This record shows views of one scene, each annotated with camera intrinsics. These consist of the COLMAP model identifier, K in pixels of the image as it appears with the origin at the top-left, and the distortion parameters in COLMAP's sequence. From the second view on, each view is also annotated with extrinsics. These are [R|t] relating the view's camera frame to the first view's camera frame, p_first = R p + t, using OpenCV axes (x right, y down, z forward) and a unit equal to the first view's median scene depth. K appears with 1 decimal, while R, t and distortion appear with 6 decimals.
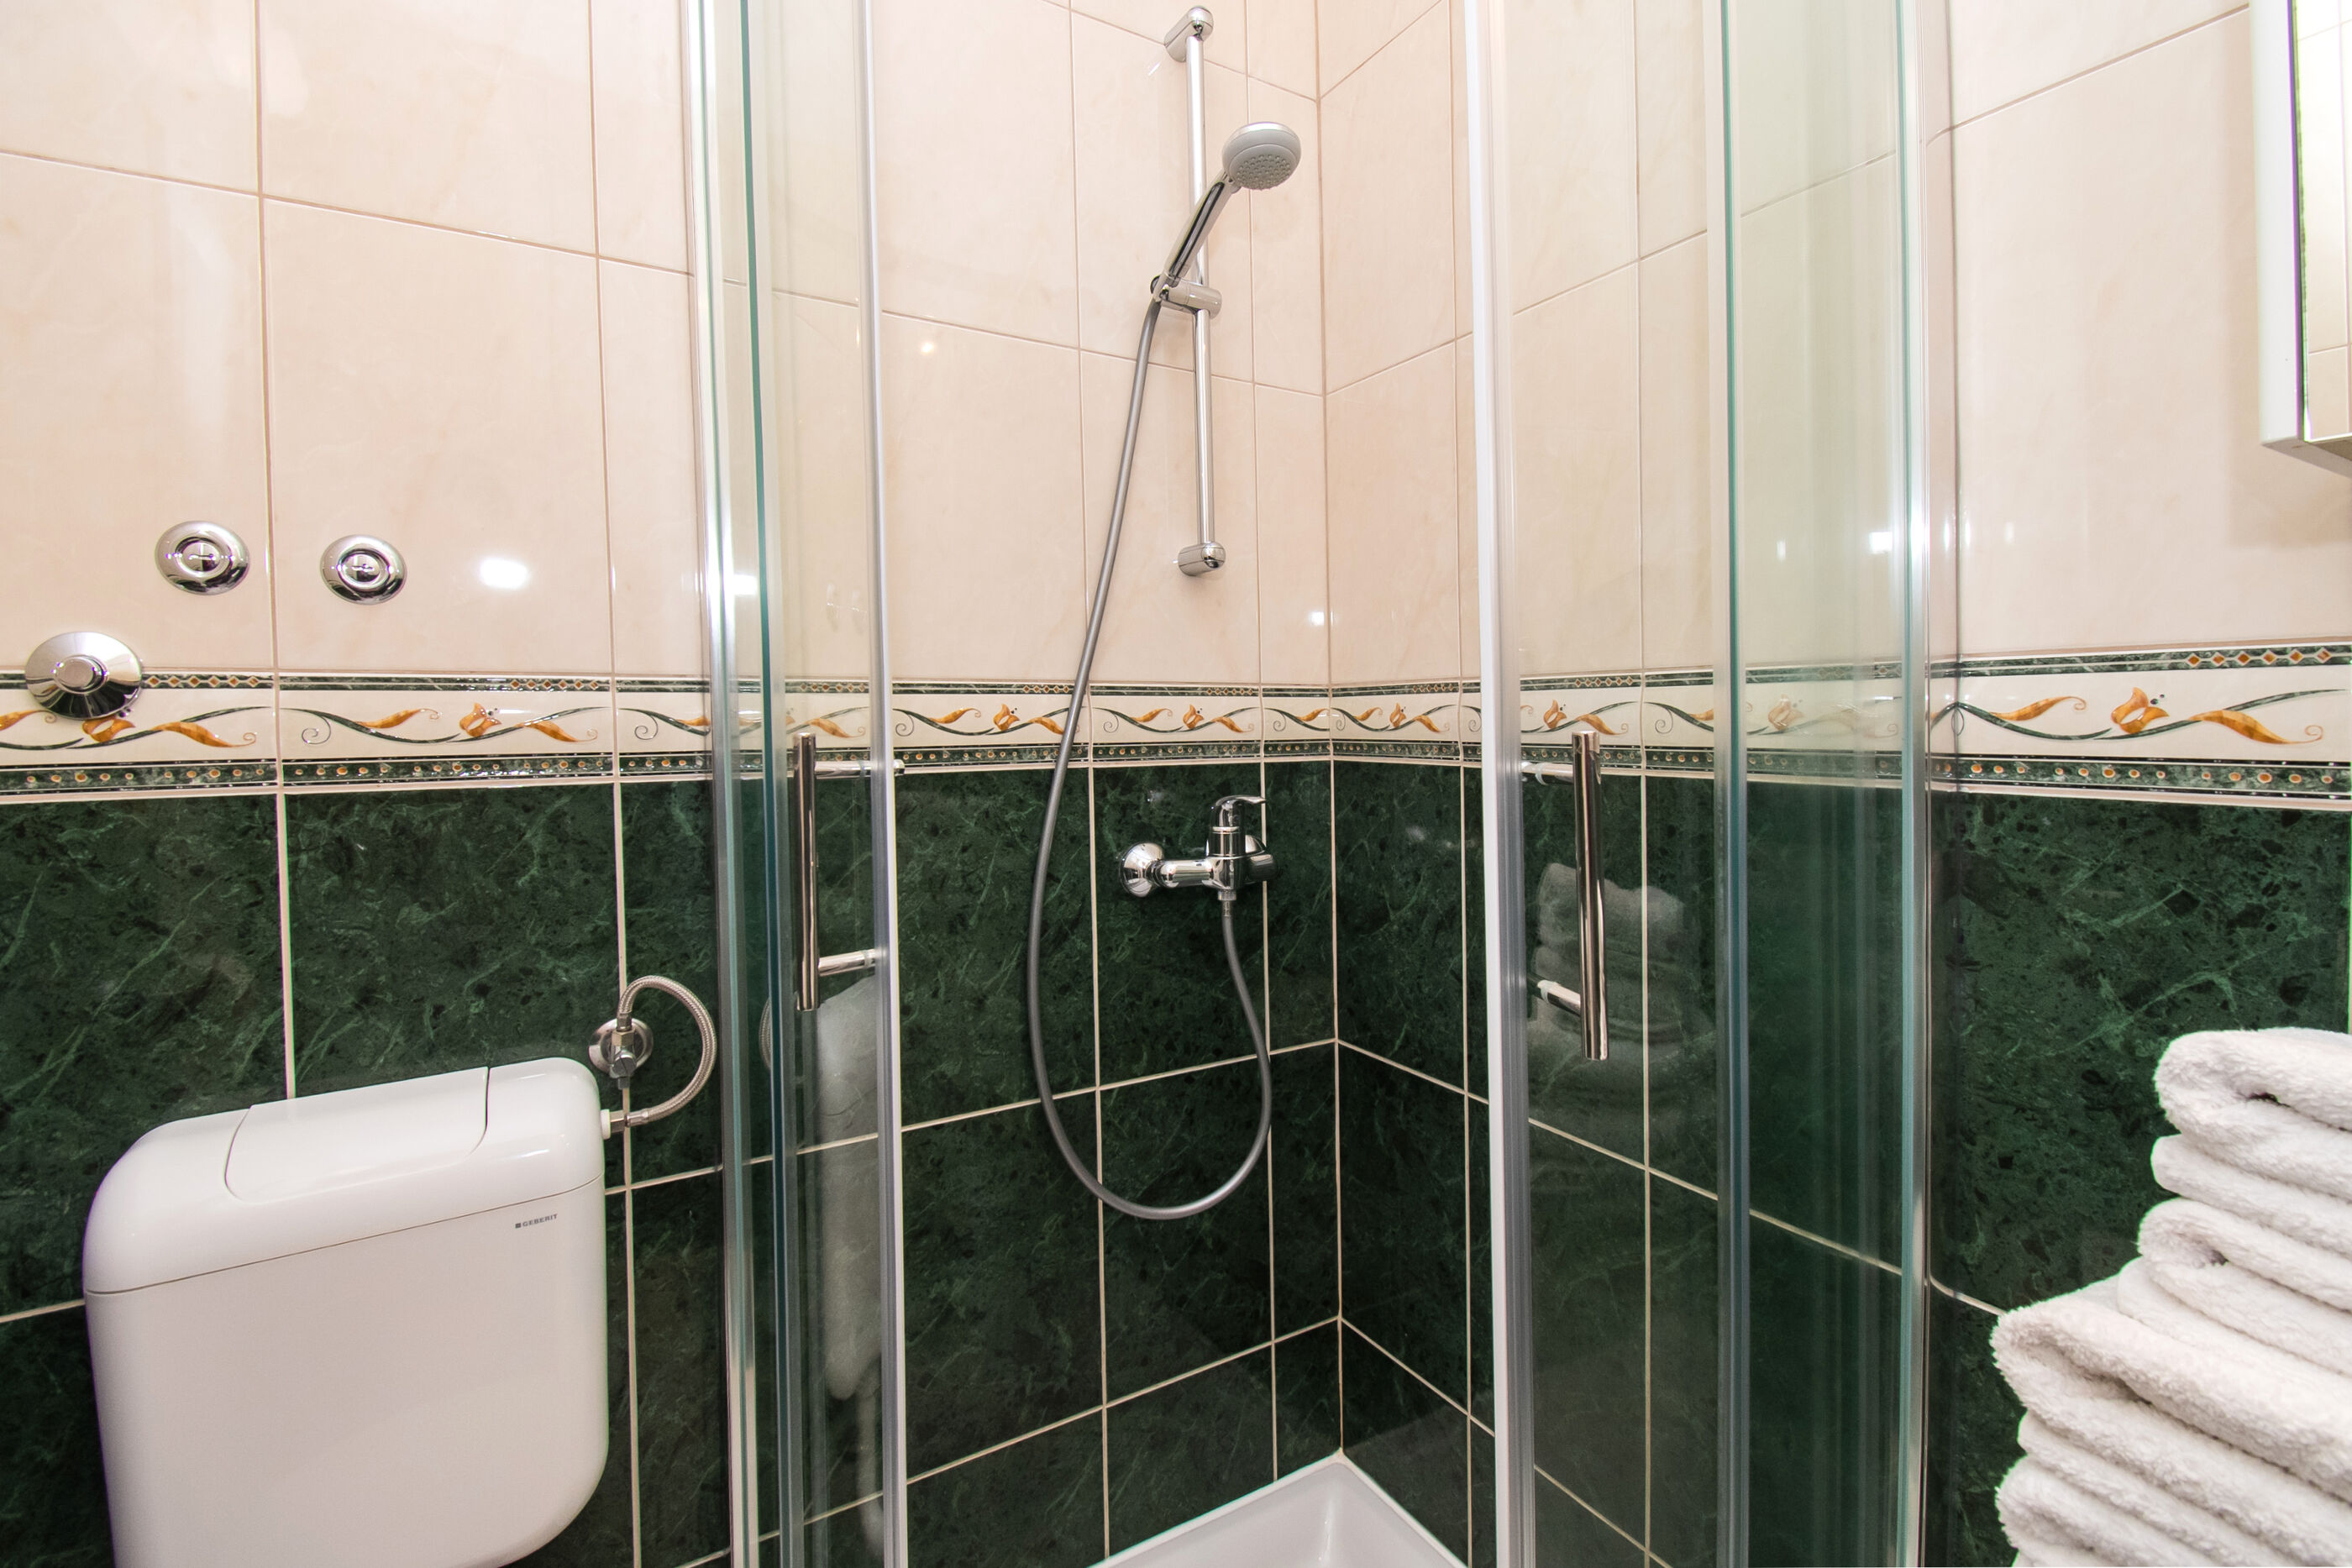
lens RADIAL K [[1088.5, 0, 1177.4], [0, 1088.5, 781.6], [0, 0, 1]] dist [0.025184, -0.014741]
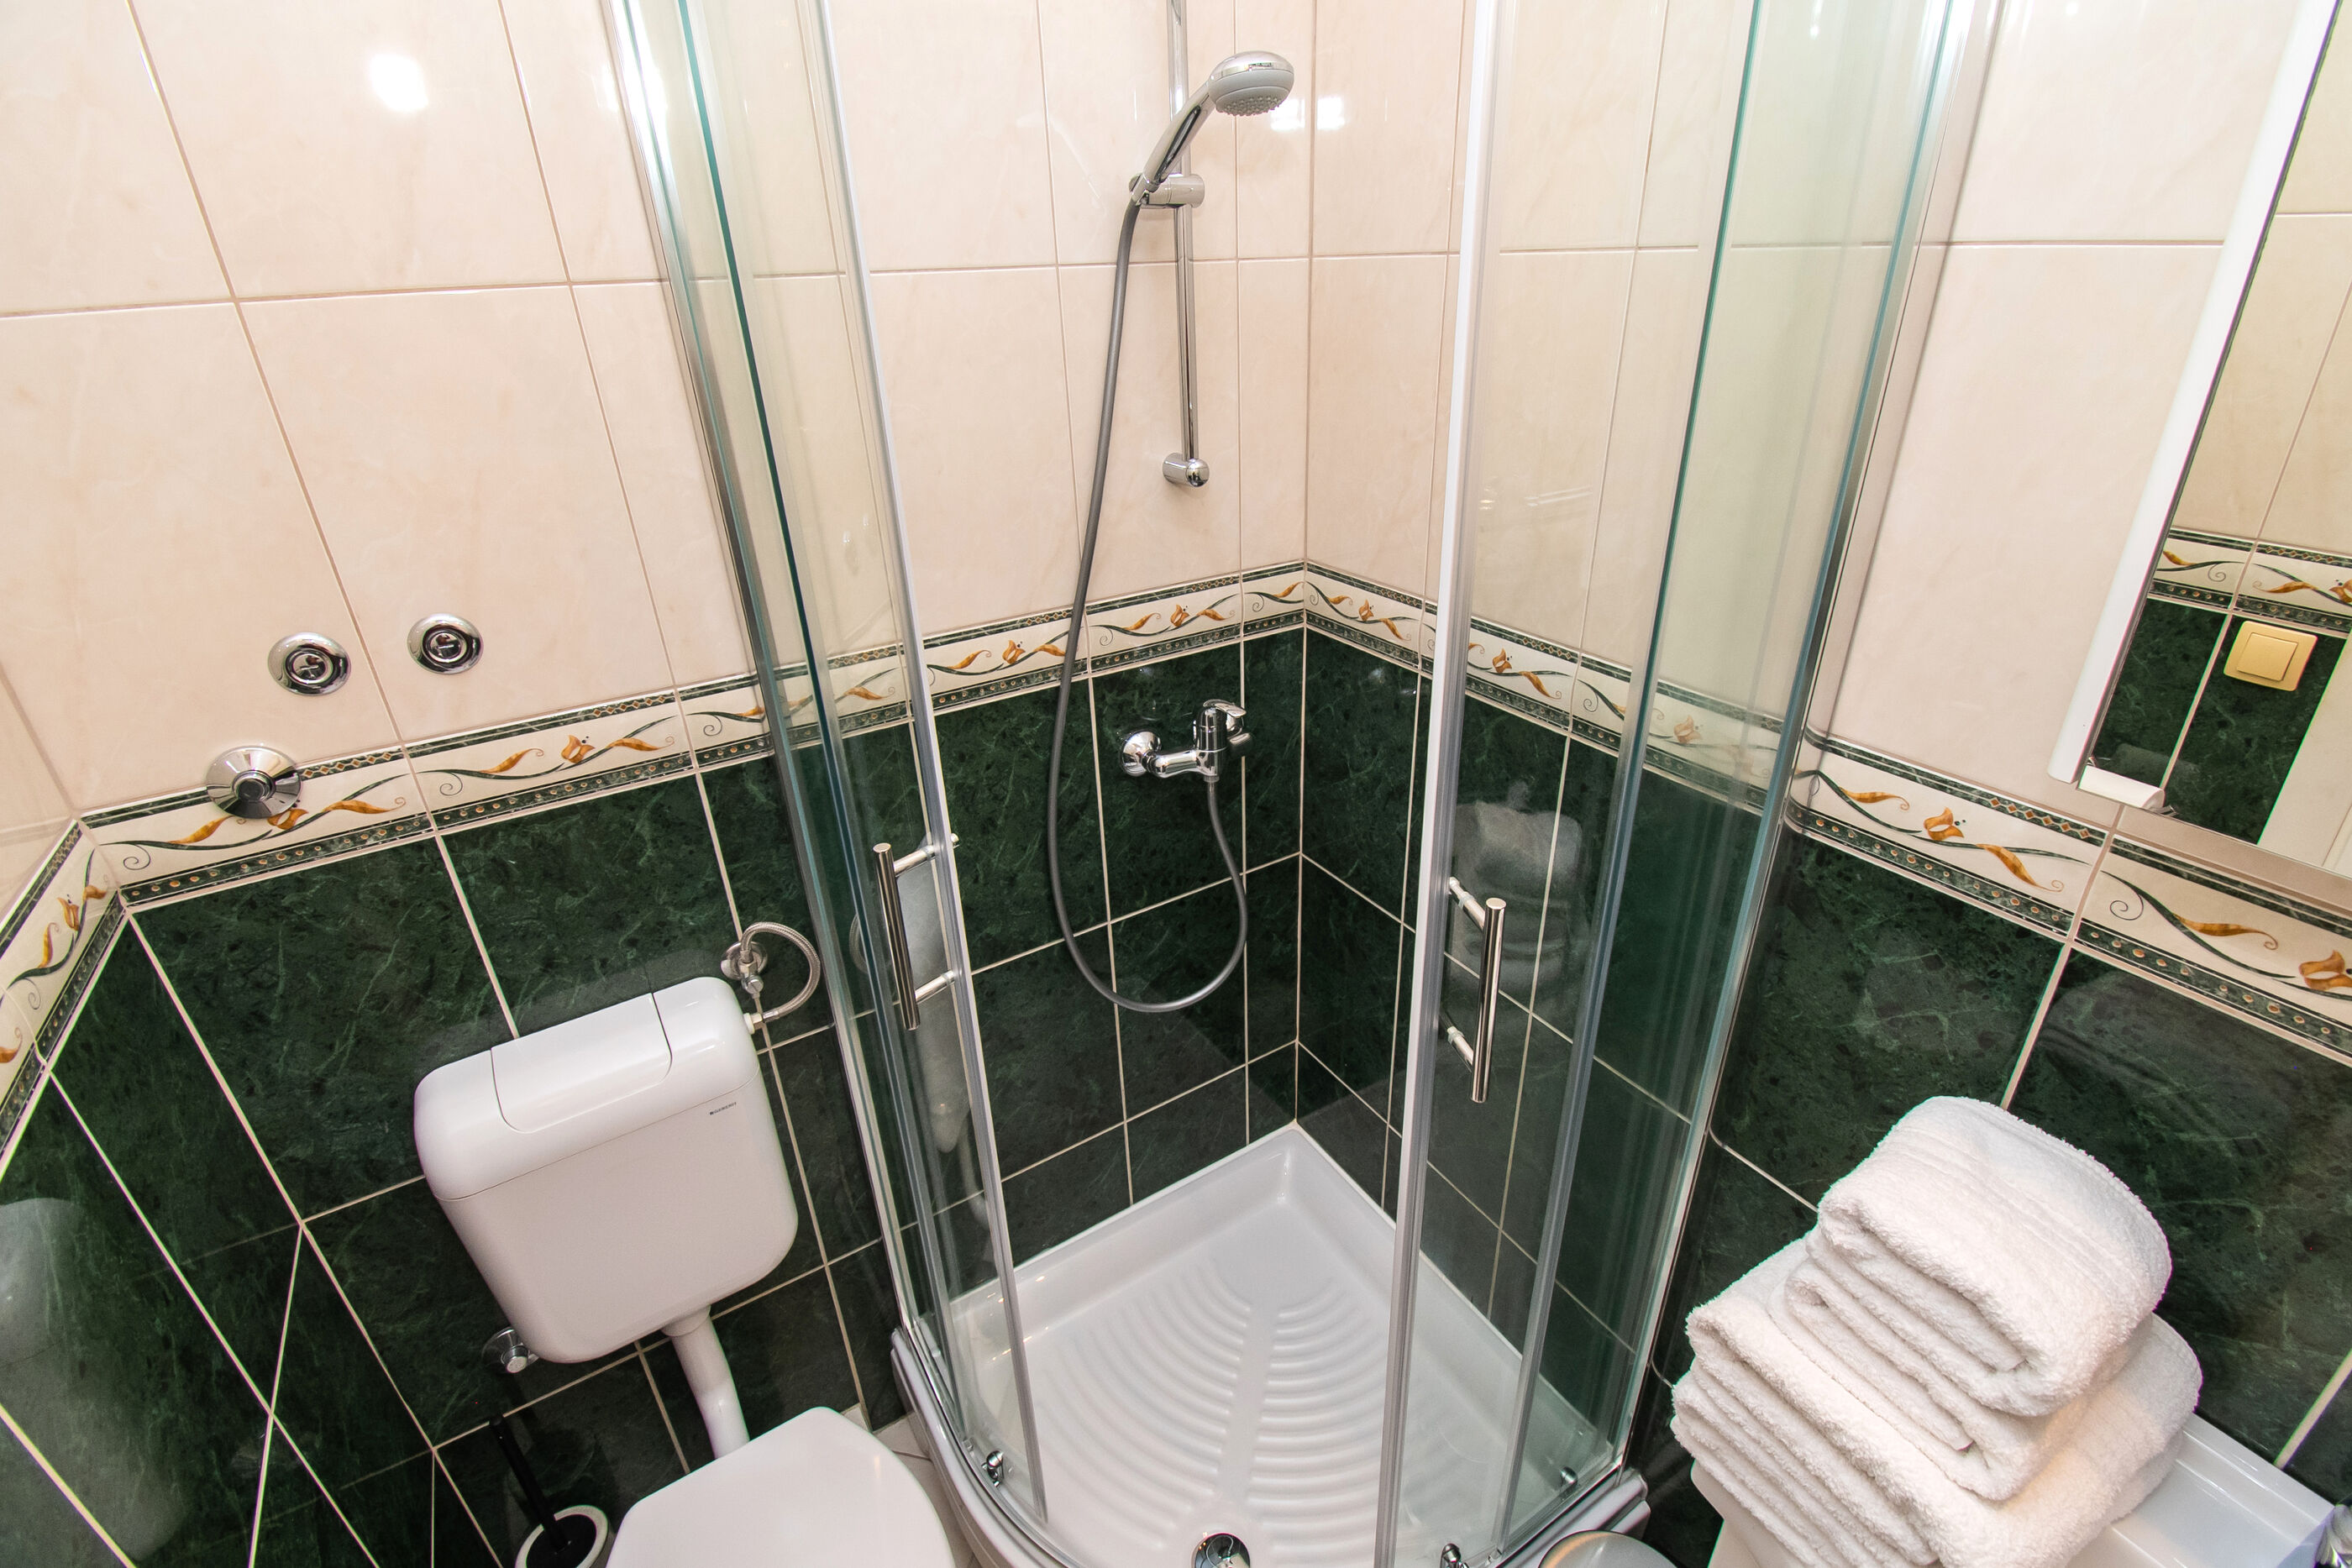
lens RADIAL K [[1050.4, 0, 1160.1], [0, 1050.4, 835.2], [0, 0, 1]] dist [0.031145, -0.000085]
pose [[0.999519, -0.030913, 0.002655, -0.020301], [0.026924, 0.906685, 0.420948, -0.426042], [-0.015420, -0.420674, 0.907081, -0.072259]]
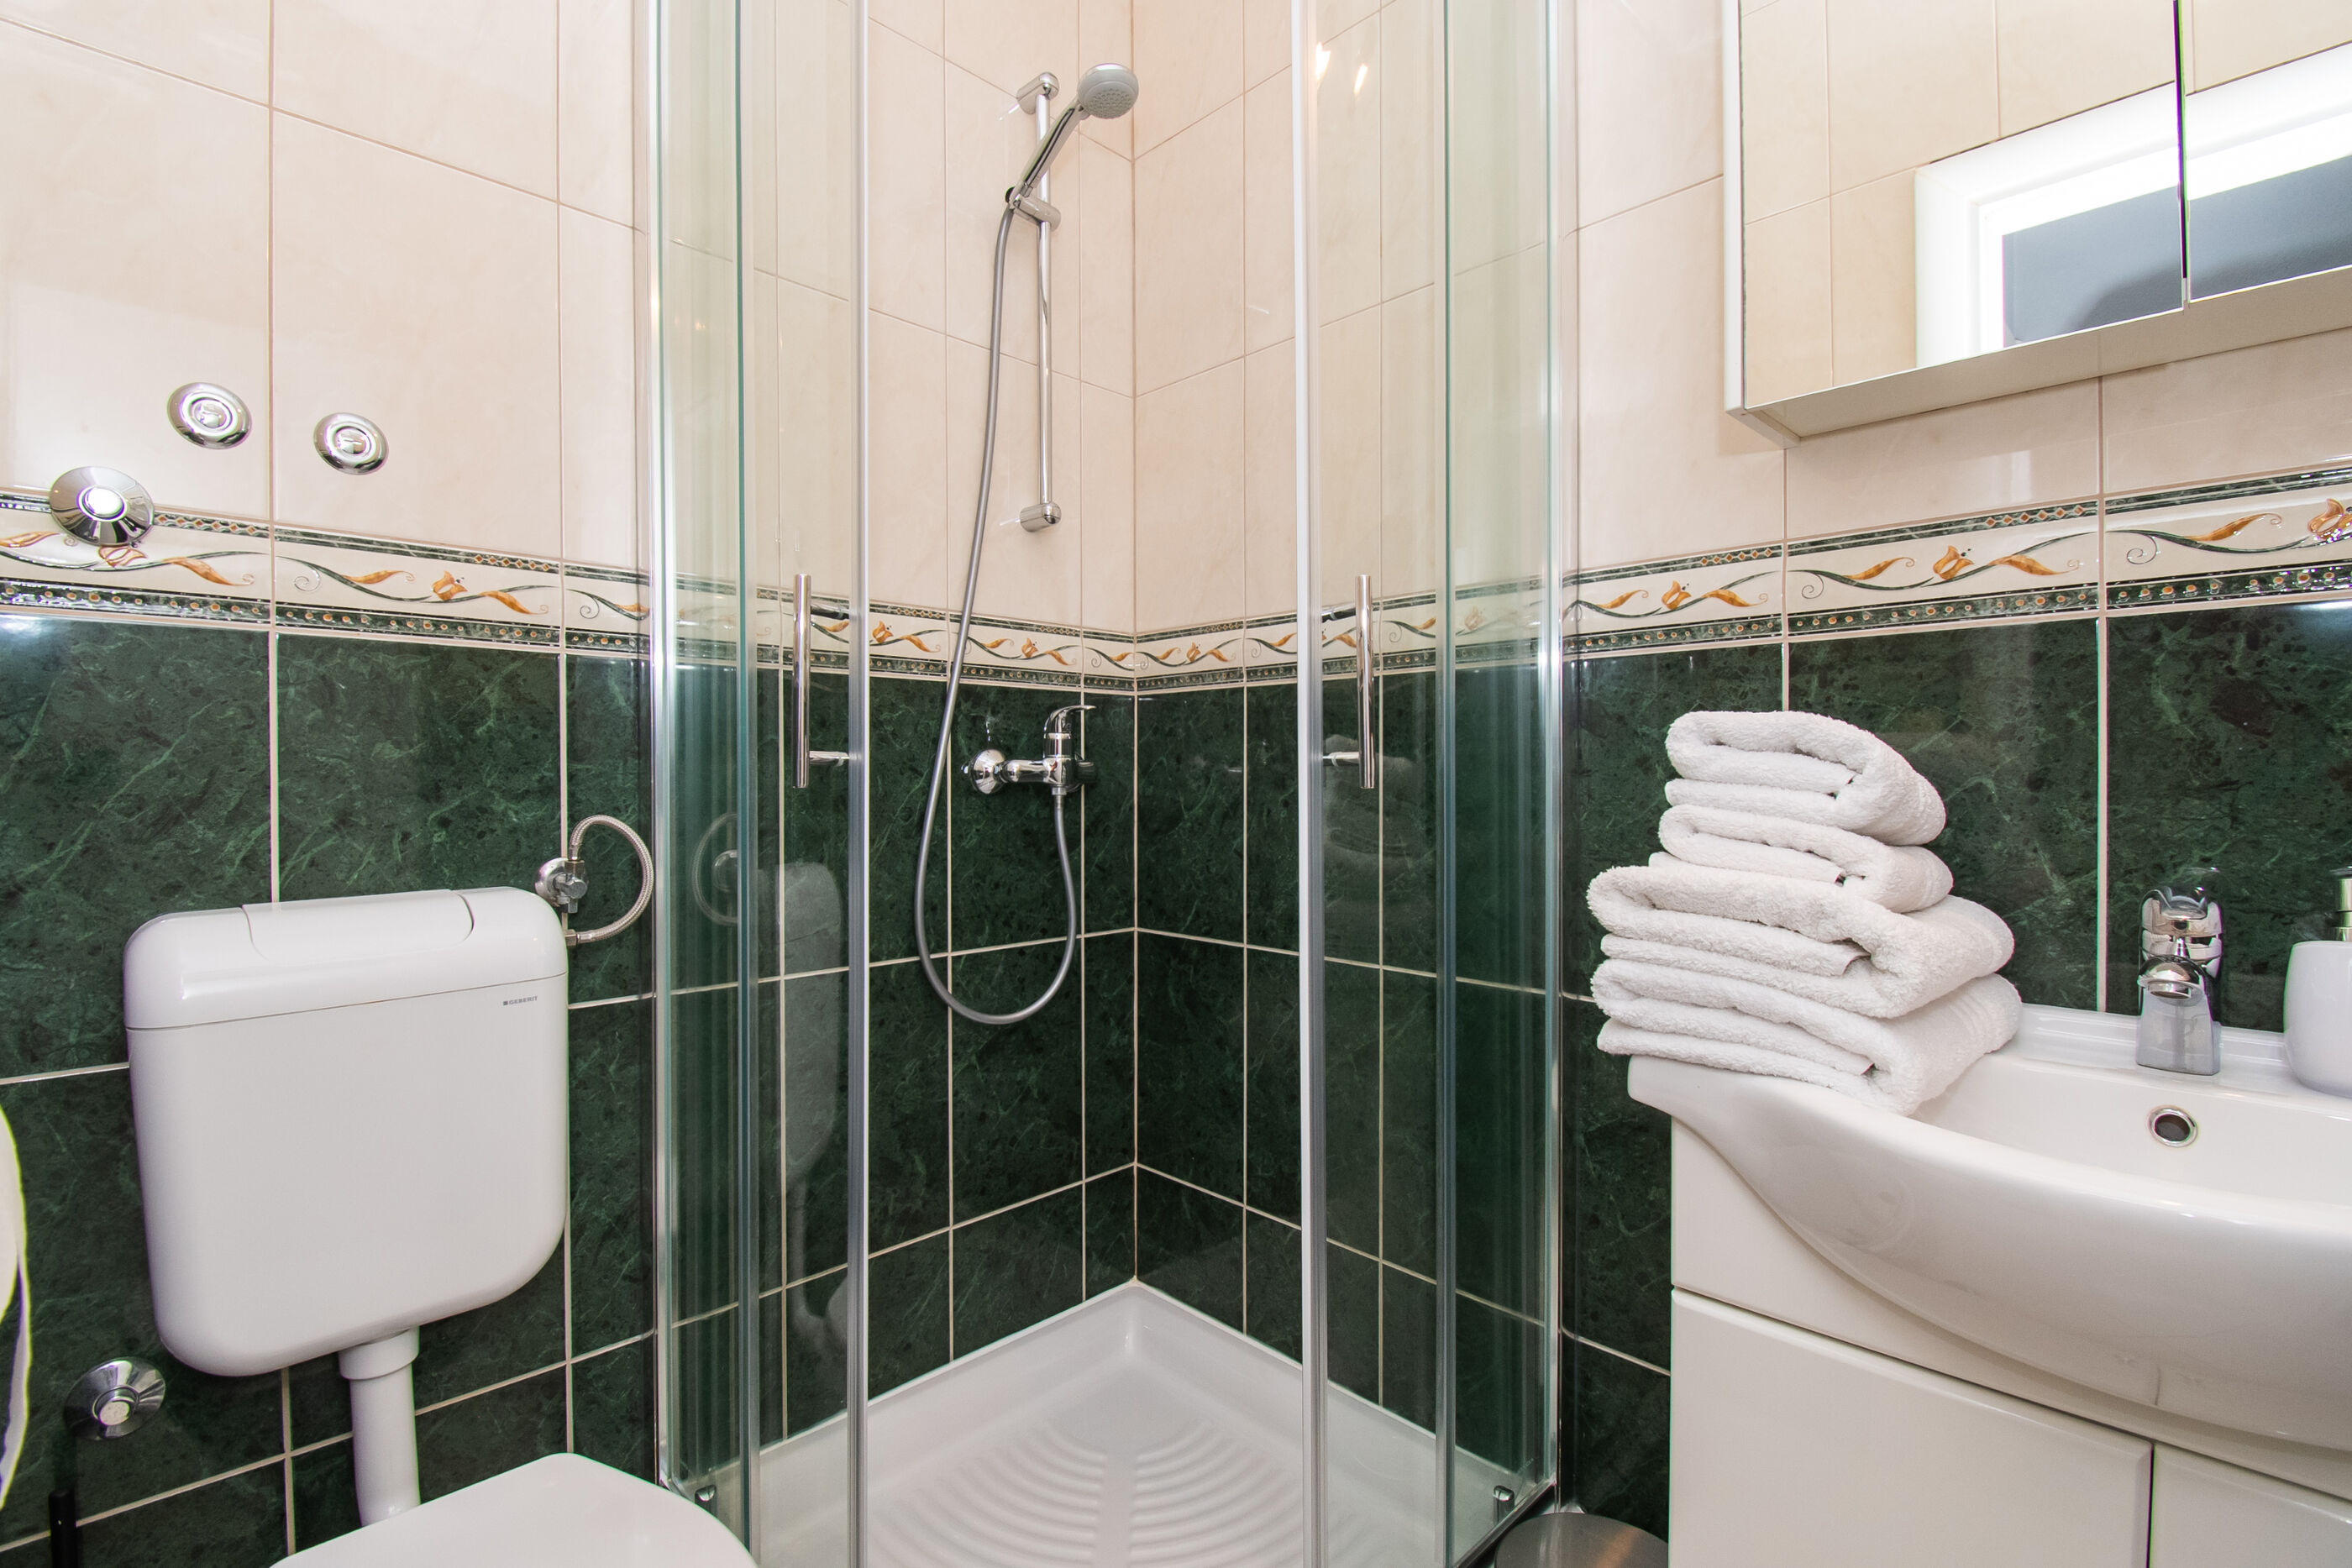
lens RADIAL K [[1054.6, 0, 1145.4], [0, 1054.6, 809.3], [0, 0, 1]] dist [0.015738, -0.007180]
pose [[0.976425, 0.006924, 0.215745, -0.156500], [-0.004030, 0.999896, -0.013851, 0.189664], [-0.215819, 0.012655, 0.976351, -0.244475]]
